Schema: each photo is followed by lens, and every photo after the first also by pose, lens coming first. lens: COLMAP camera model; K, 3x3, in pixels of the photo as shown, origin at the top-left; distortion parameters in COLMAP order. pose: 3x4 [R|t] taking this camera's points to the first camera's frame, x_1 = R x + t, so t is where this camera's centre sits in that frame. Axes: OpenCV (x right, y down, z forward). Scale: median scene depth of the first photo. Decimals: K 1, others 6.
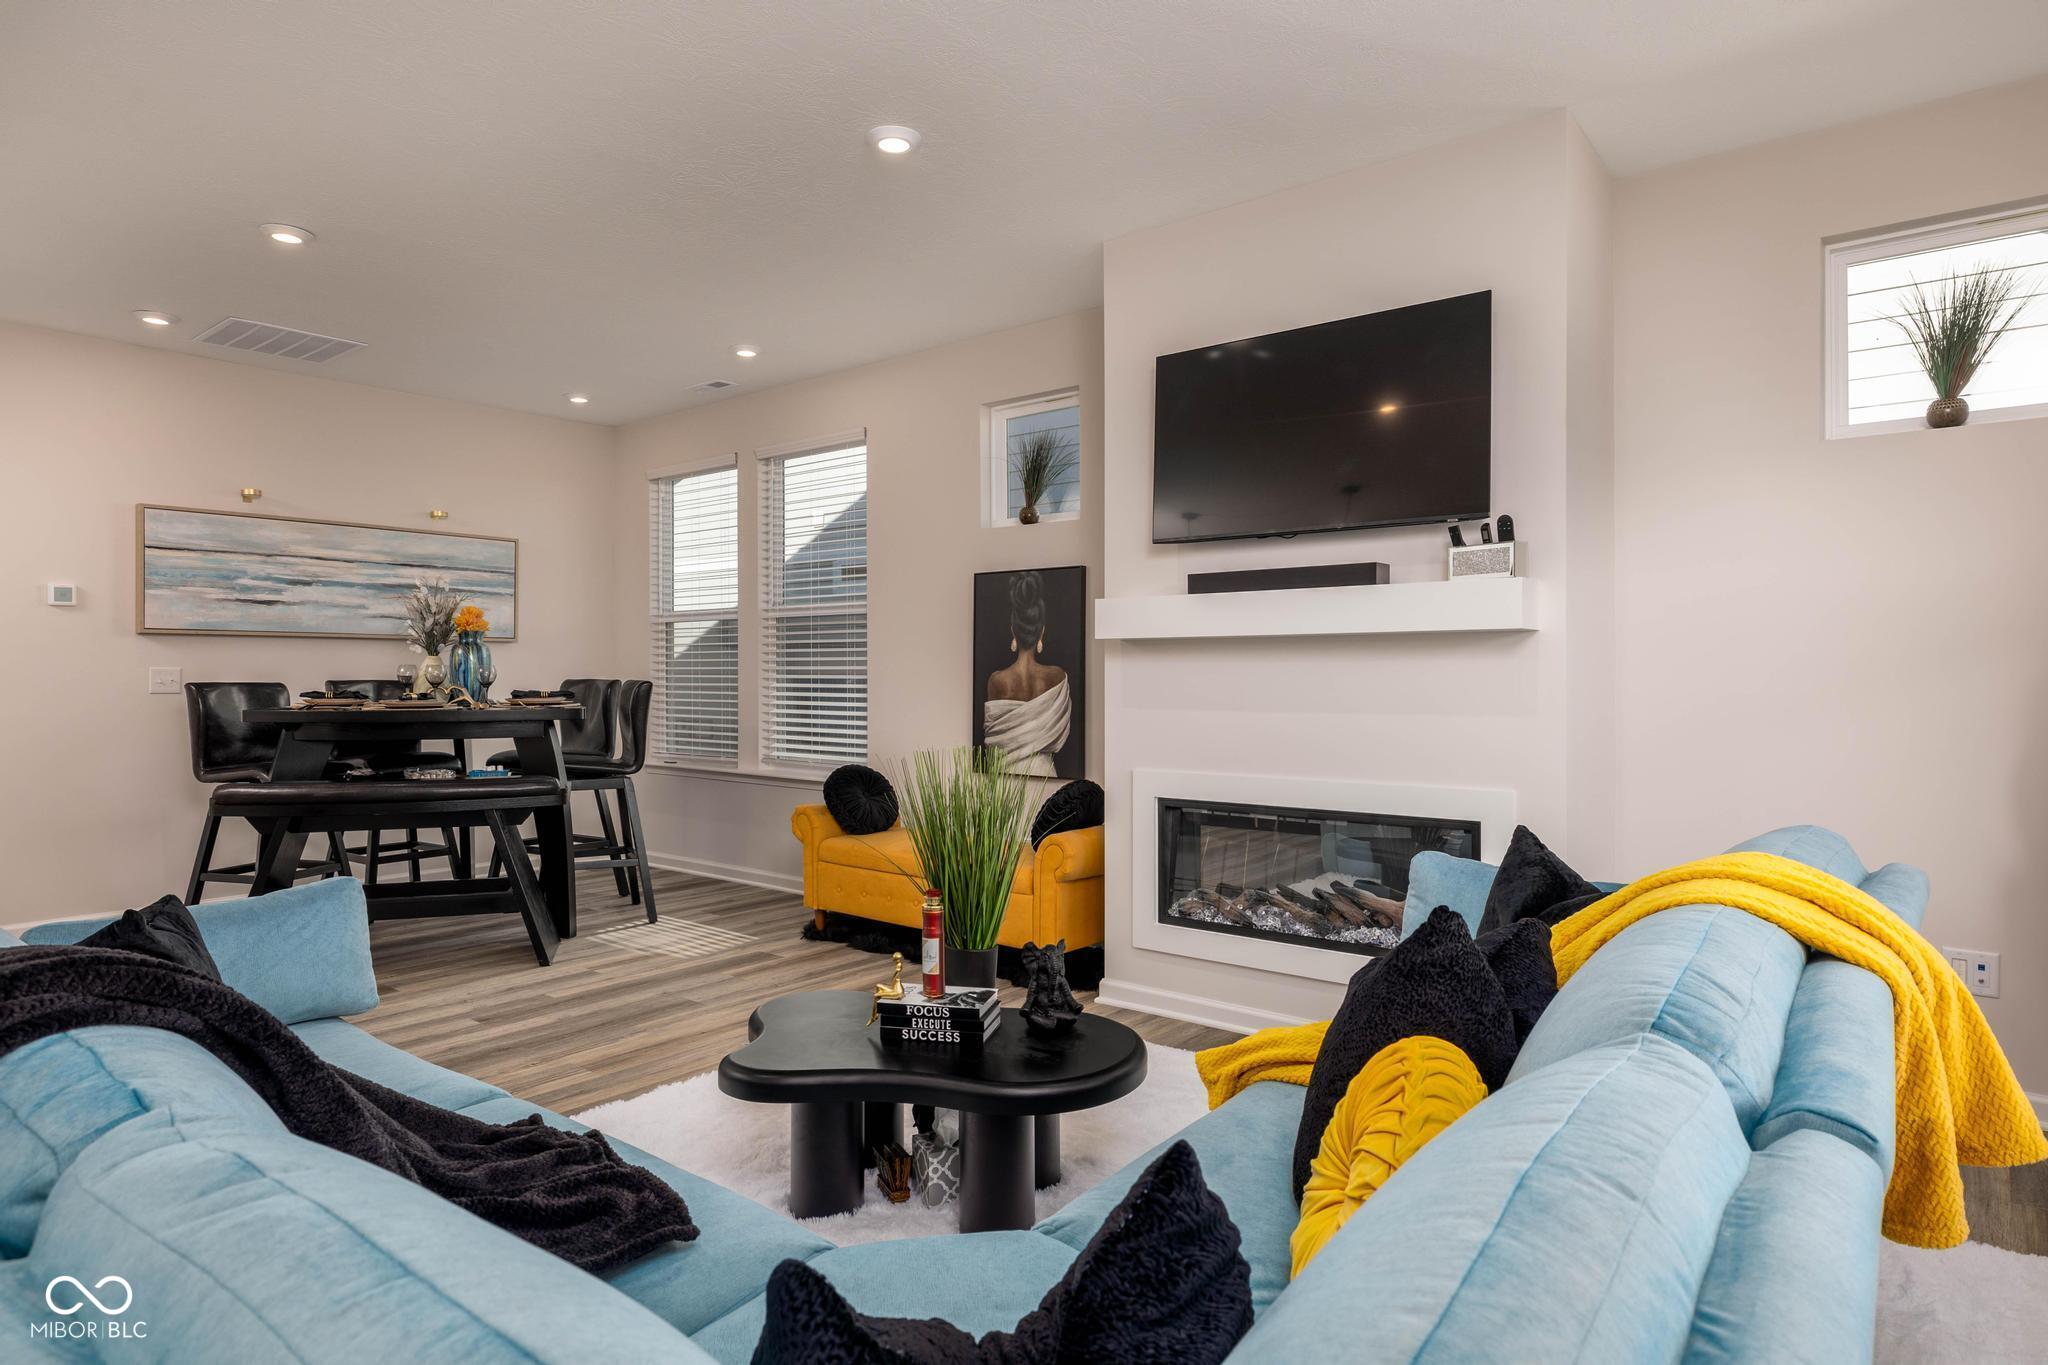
lens RADIAL K [[1161.2, 0, 1013.1], [0, 1161.2, 683.0], [0, 0, 1]] dist [-0.001283, -0.000126]
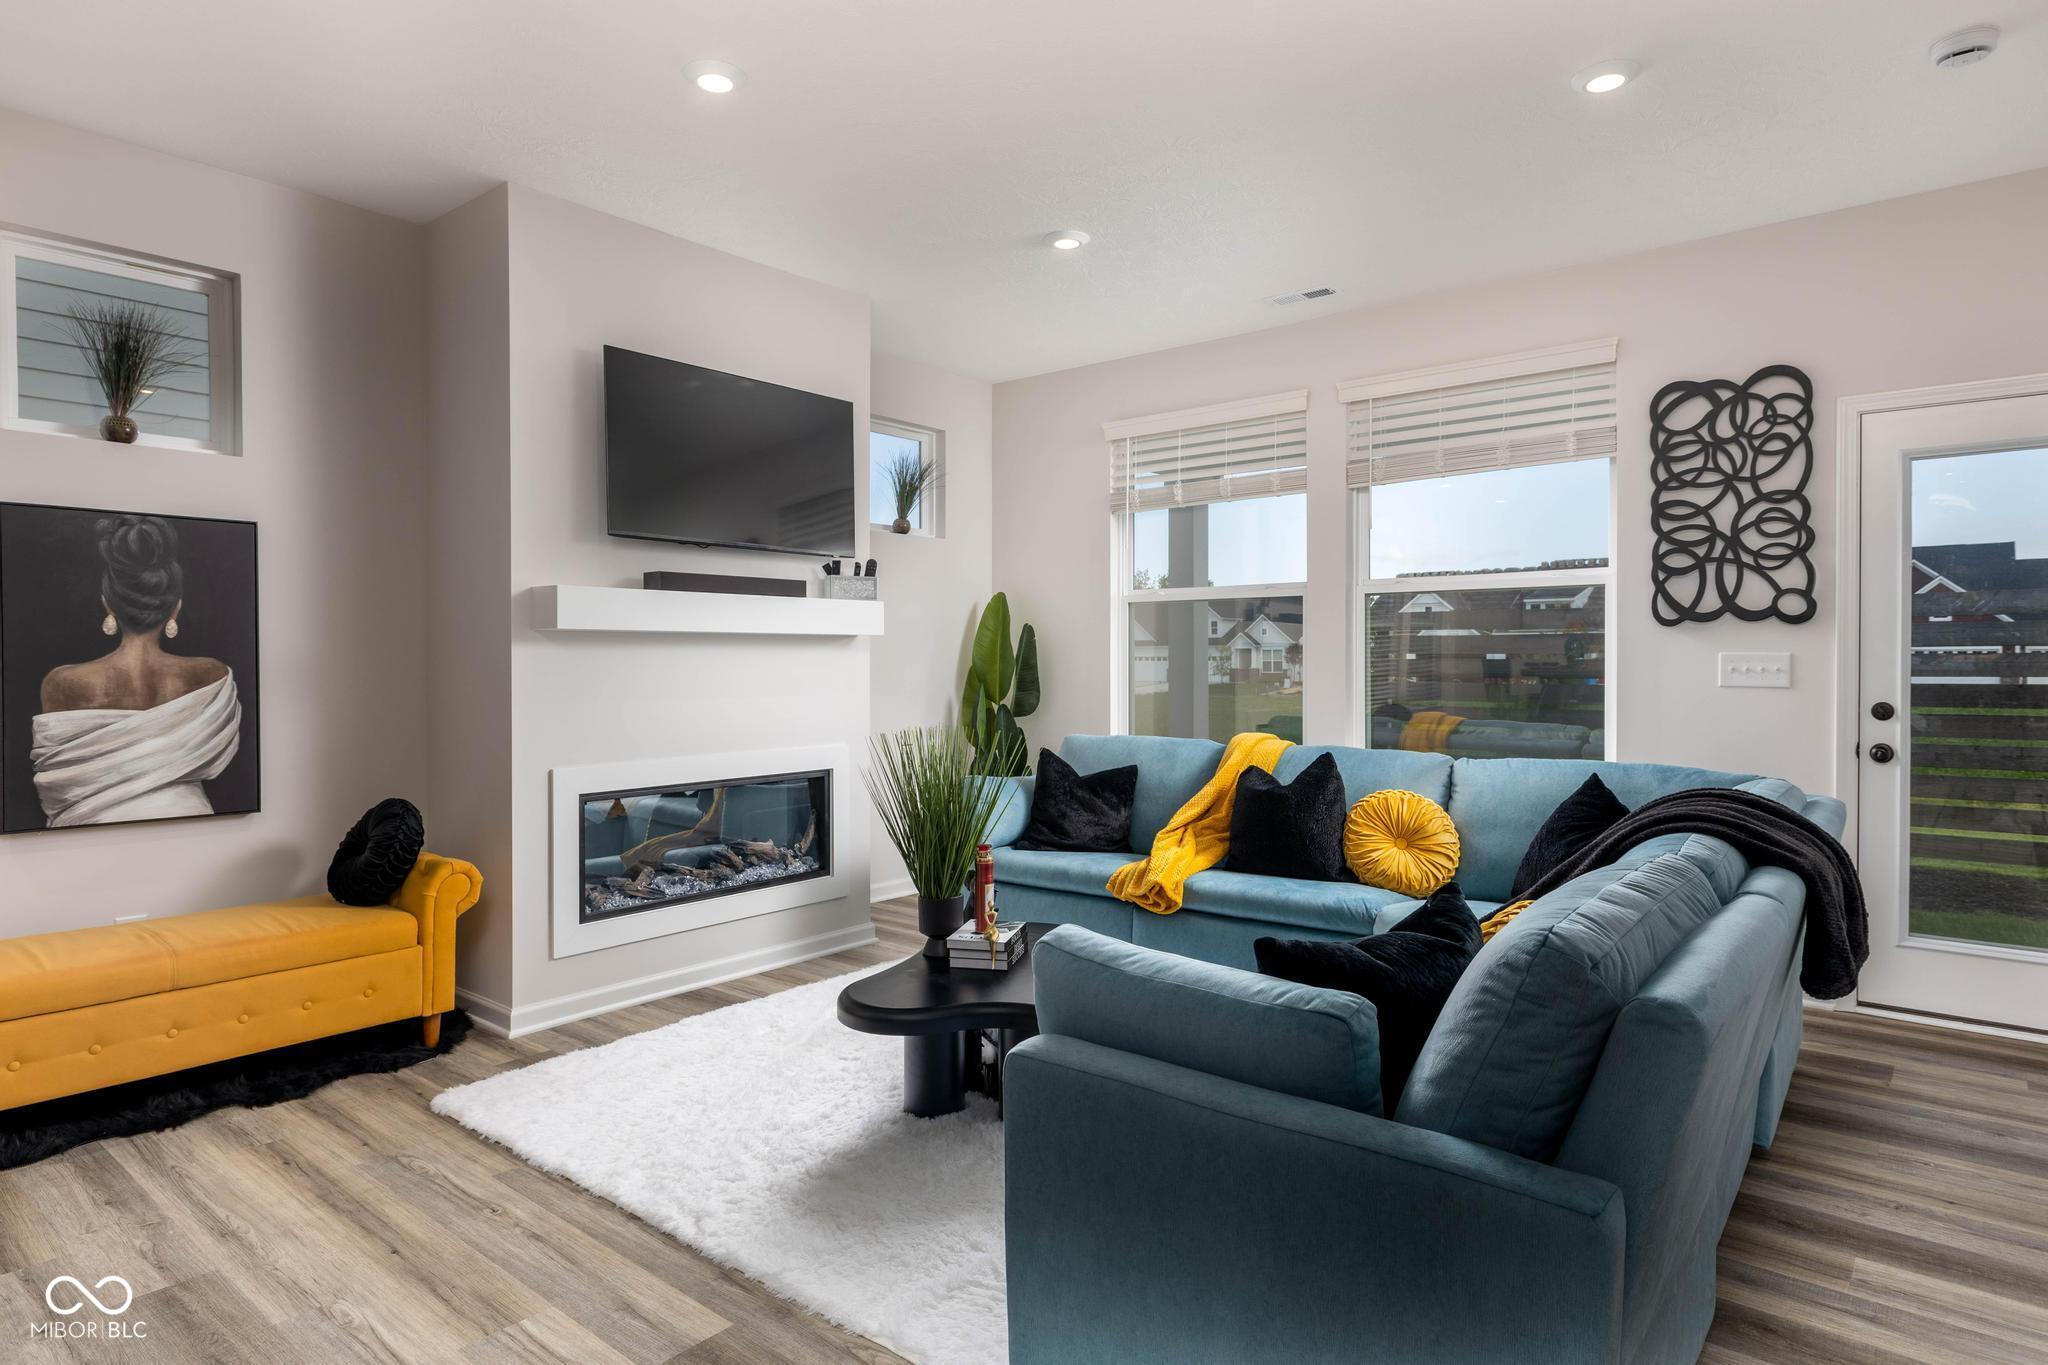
lens RADIAL K [[1123.0, 0, 1027.9], [0, 1123.0, 683.8], [0, 0, 1]] dist [0.004578, 0.001329]
pose [[-0.000380, -0.014973, 0.999888, -0.652332], [0.013992, 0.999790, 0.014976, -0.001759], [-0.999902, 0.013996, -0.000171, 0.503552]]
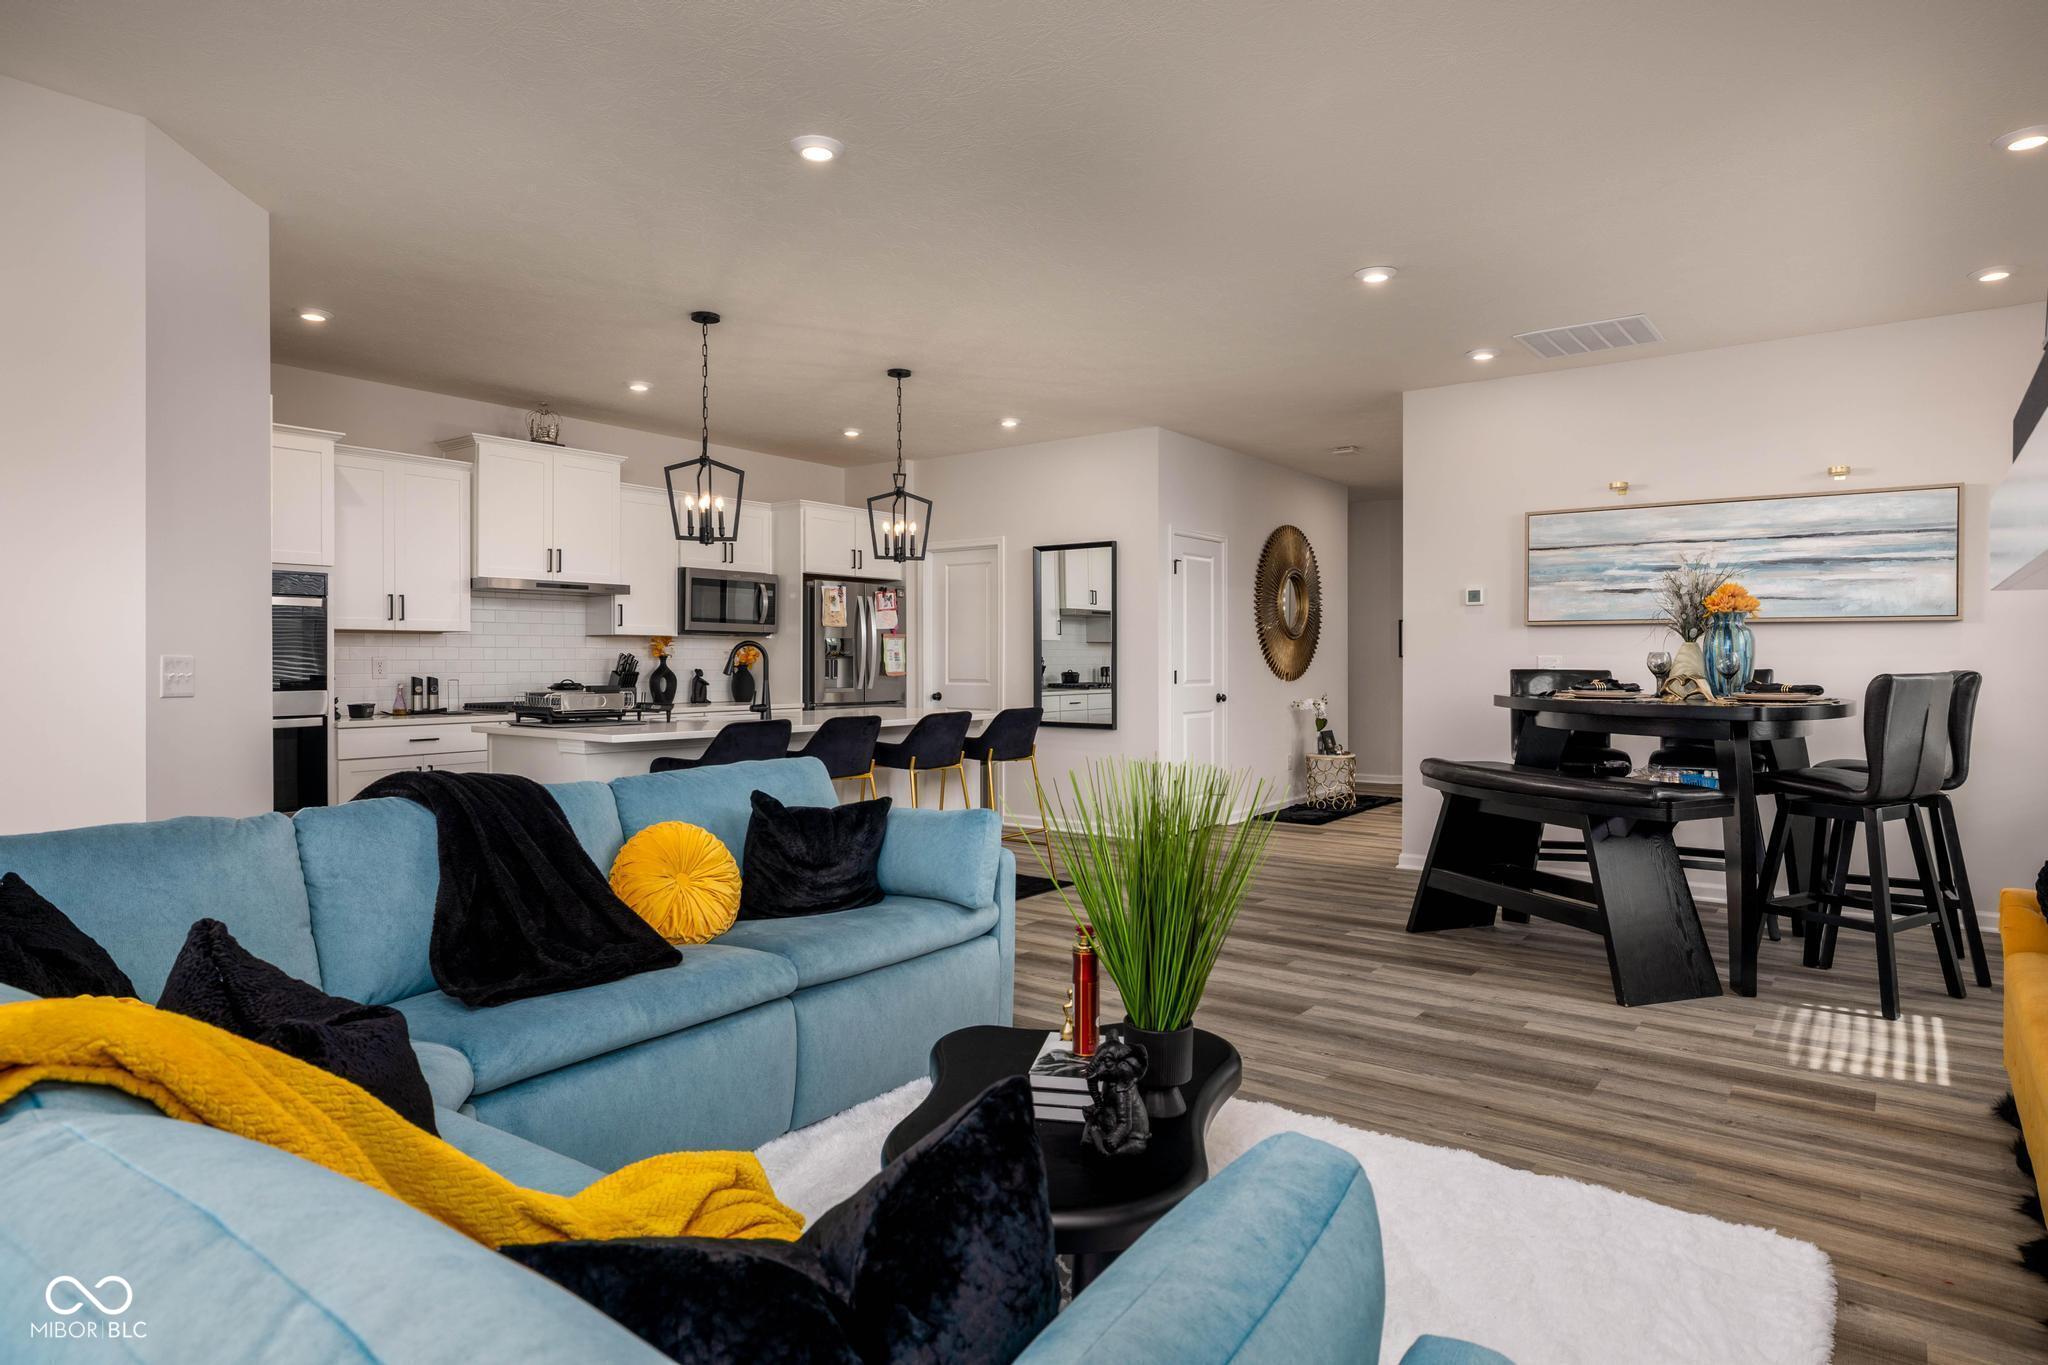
lens RADIAL K [[1161.2, 0, 1006.9], [0, 1161.2, 665.4], [0, 0, 1]] dist [-0.001283, -0.000126]
pose [[0.038716, 0.010712, -0.999193, 0.405793], [-0.008898, 0.999907, 0.010375, -0.011512], [0.999211, 0.008489, 0.038807, 0.477737]]
